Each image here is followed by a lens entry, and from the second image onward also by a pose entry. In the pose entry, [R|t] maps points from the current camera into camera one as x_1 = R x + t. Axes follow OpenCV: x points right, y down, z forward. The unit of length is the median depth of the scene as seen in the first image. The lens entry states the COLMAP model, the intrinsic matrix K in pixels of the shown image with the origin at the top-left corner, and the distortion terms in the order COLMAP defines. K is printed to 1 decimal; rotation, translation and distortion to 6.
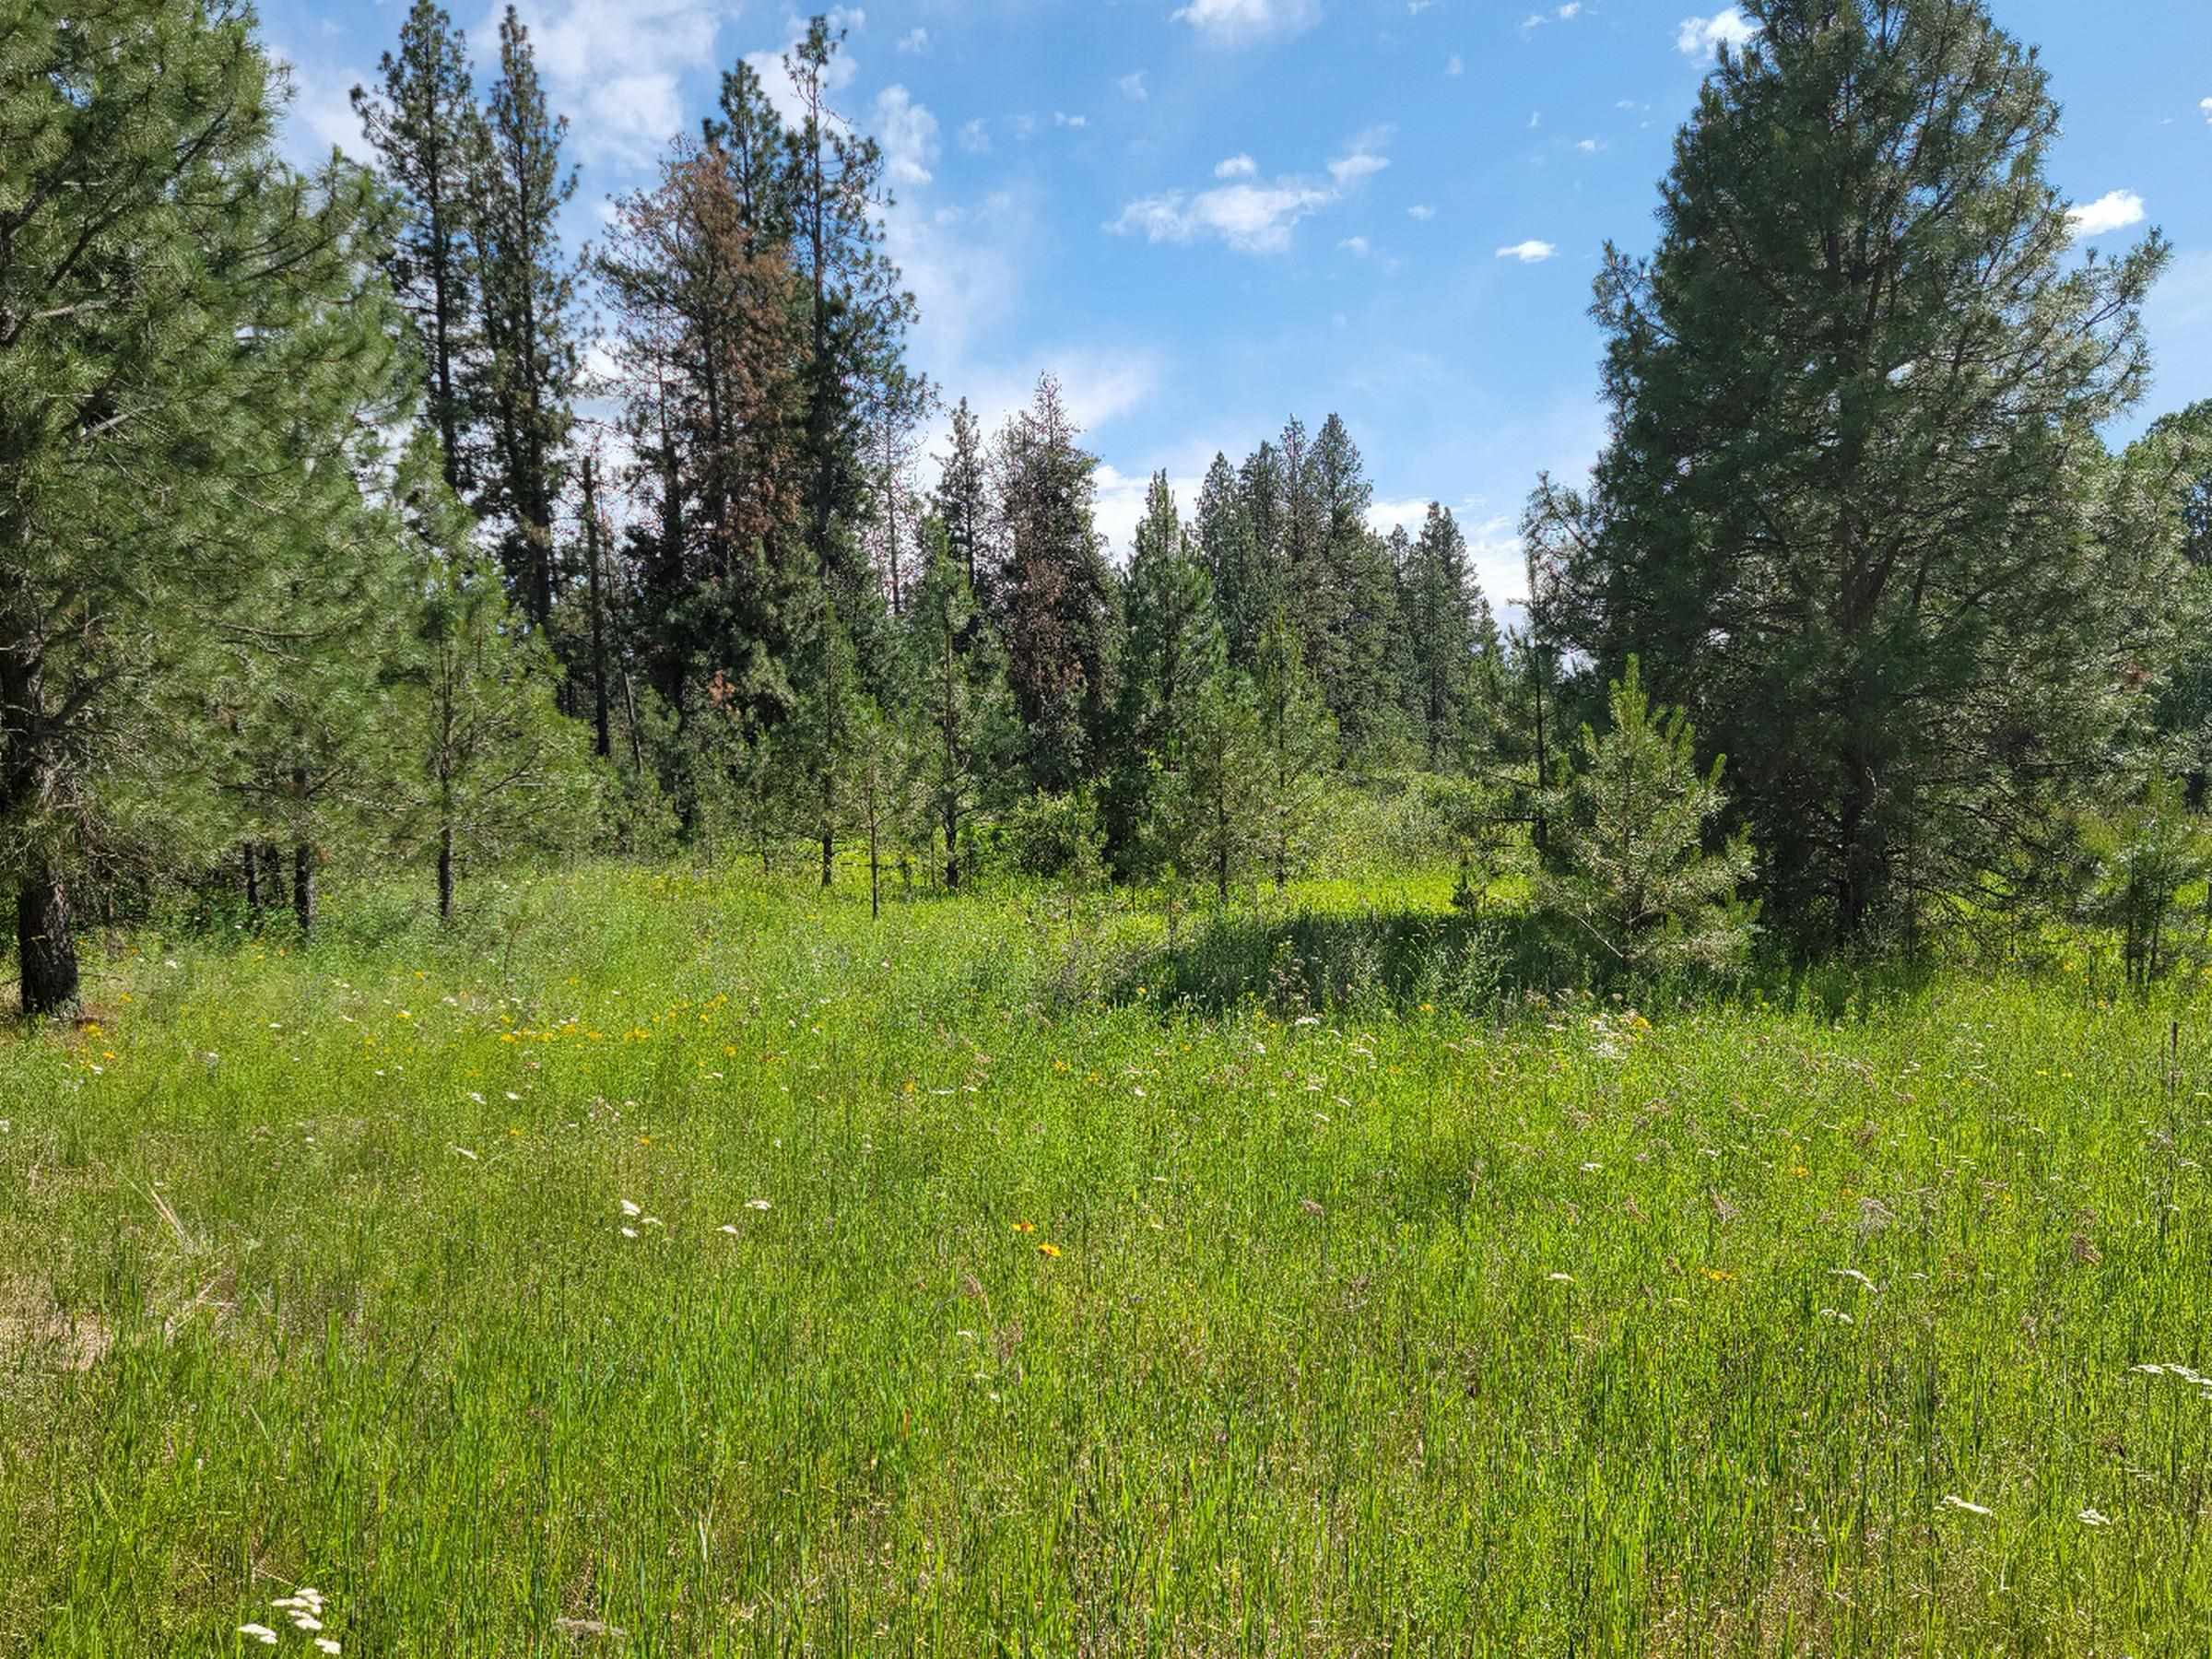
lens RADIAL K [[1716.0, 0, 1106.0], [0, 1716.0, 829.5], [0, 0, 1]] dist [0.042679, -0.035864]
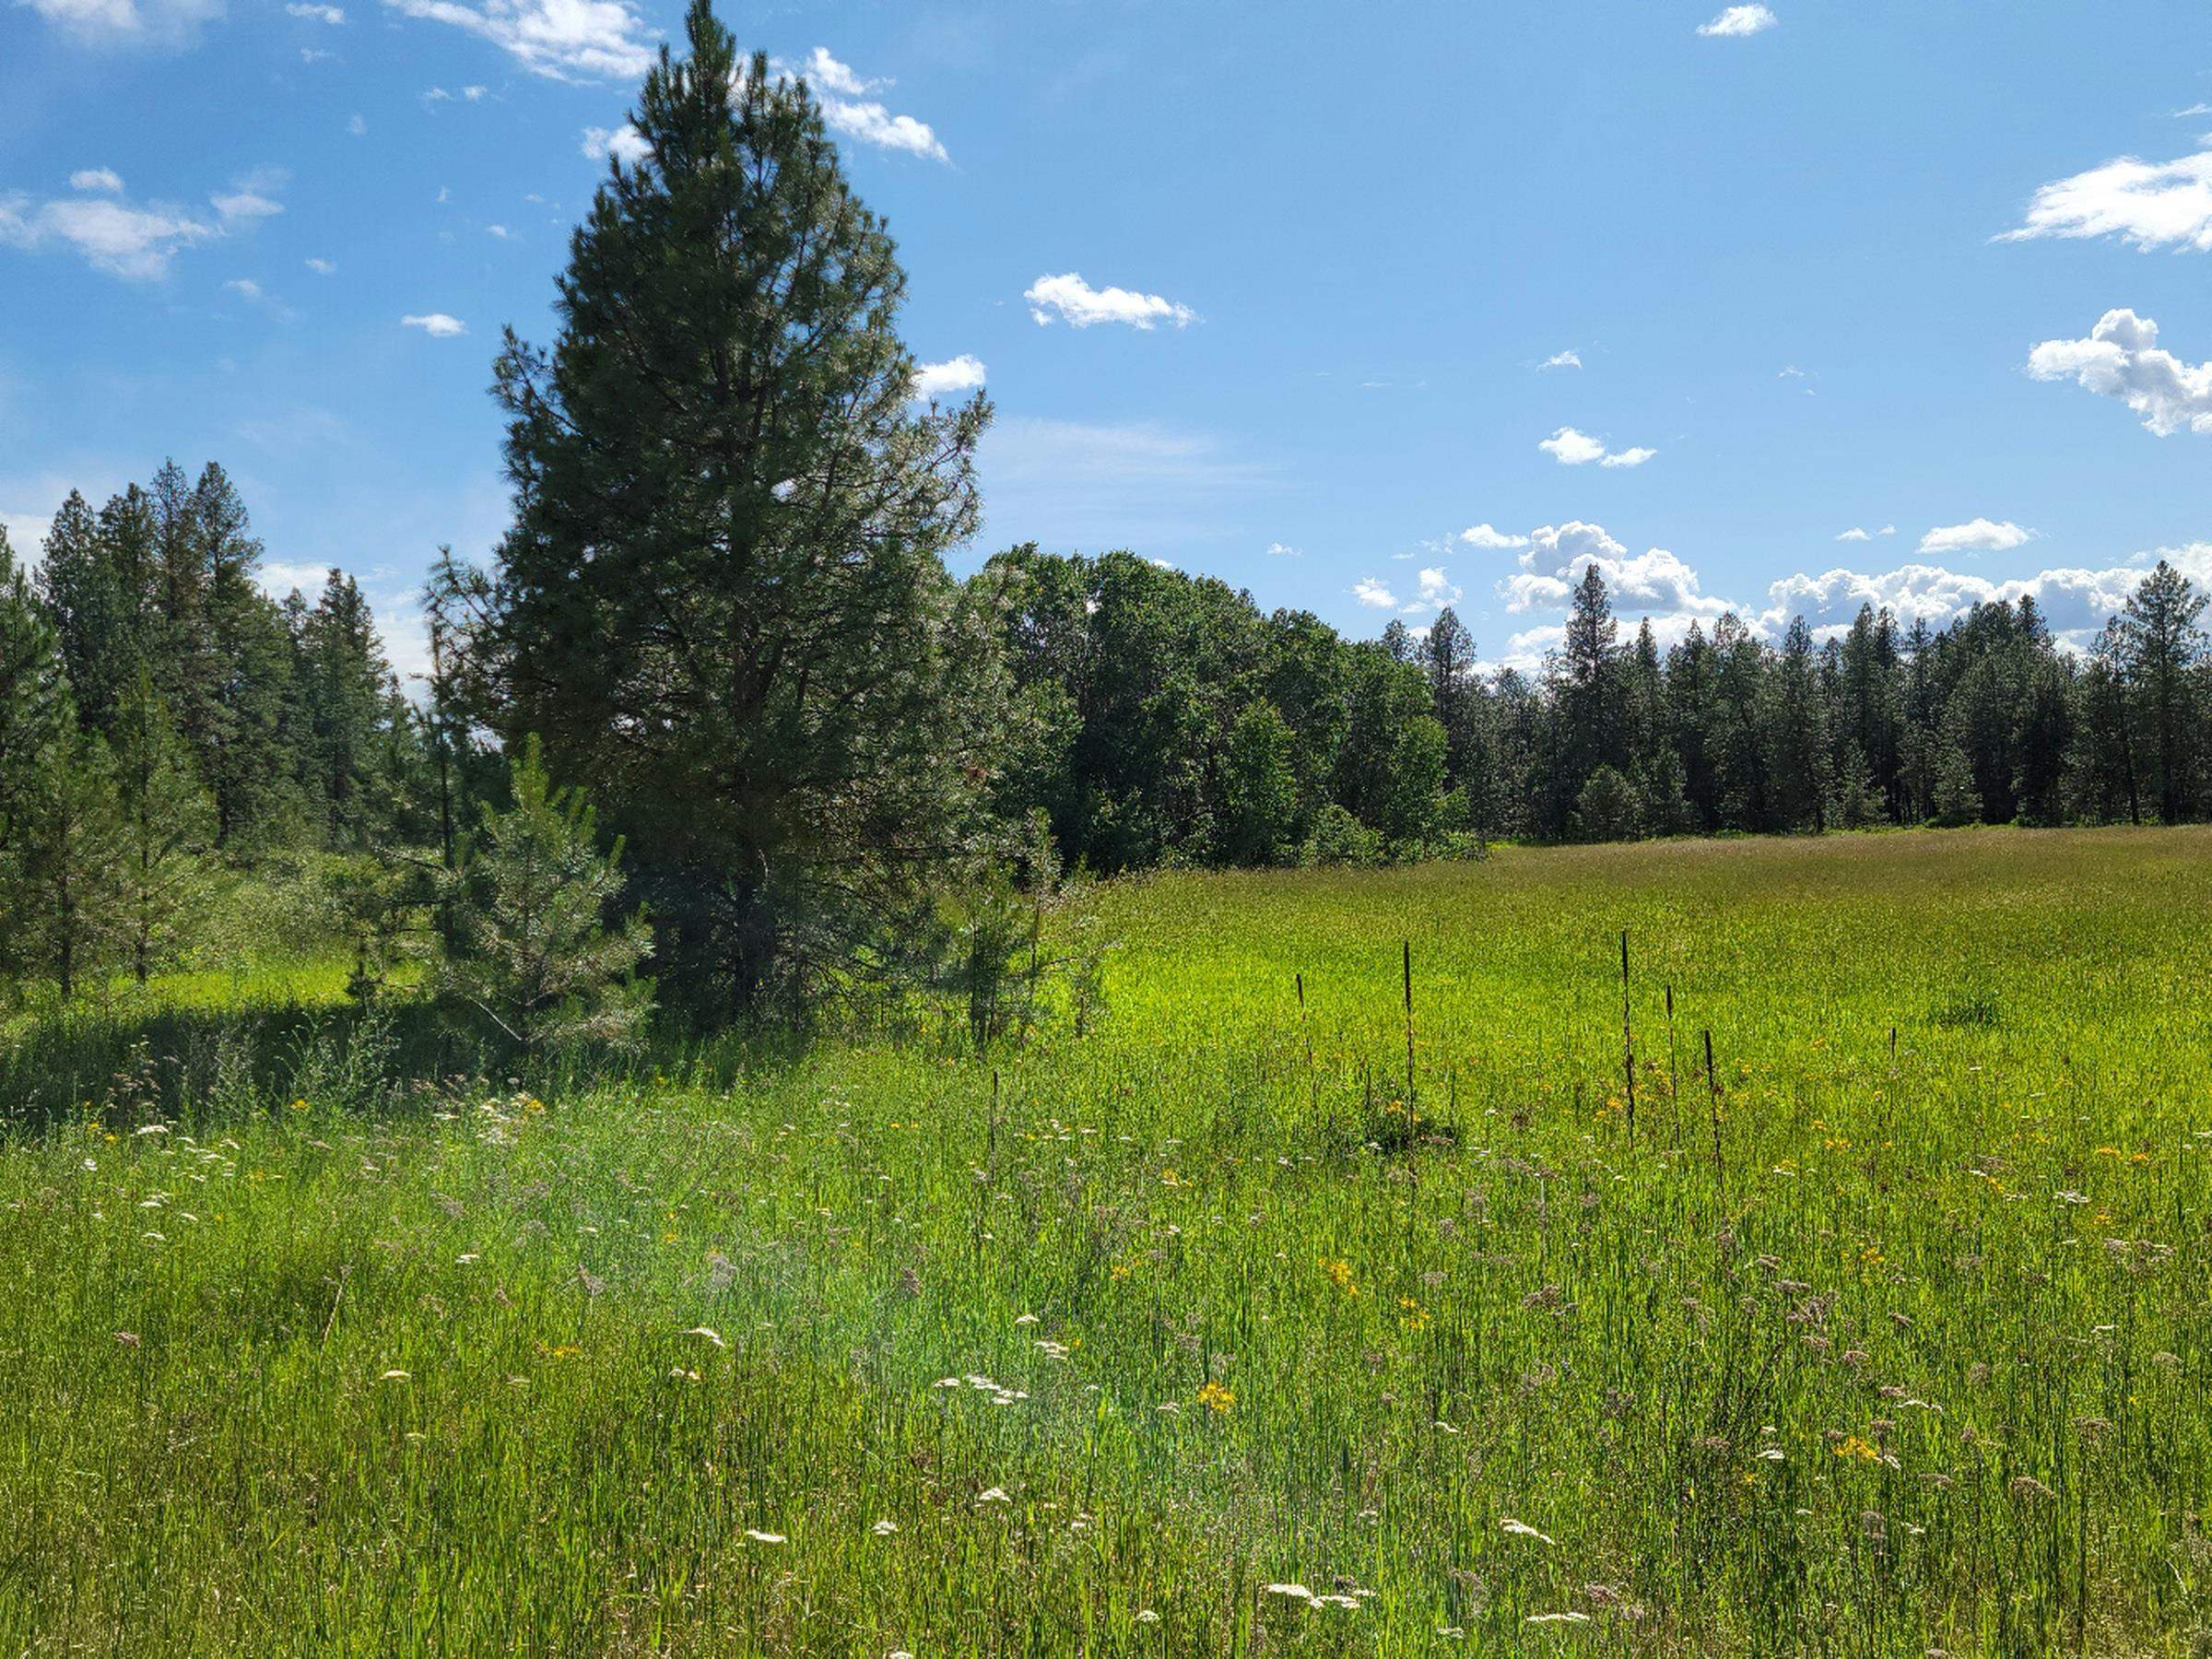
lens RADIAL K [[1716.0, 0, 1106.0], [0, 1716.0, 829.5], [0, 0, 1]] dist [0.042679, -0.035864]
pose [[0.872242, 0.017323, 0.488767, 0.107726], [0.014710, 0.997991, -0.061621, 0.019693], [-0.488853, 0.060938, 0.870235, -0.027760]]
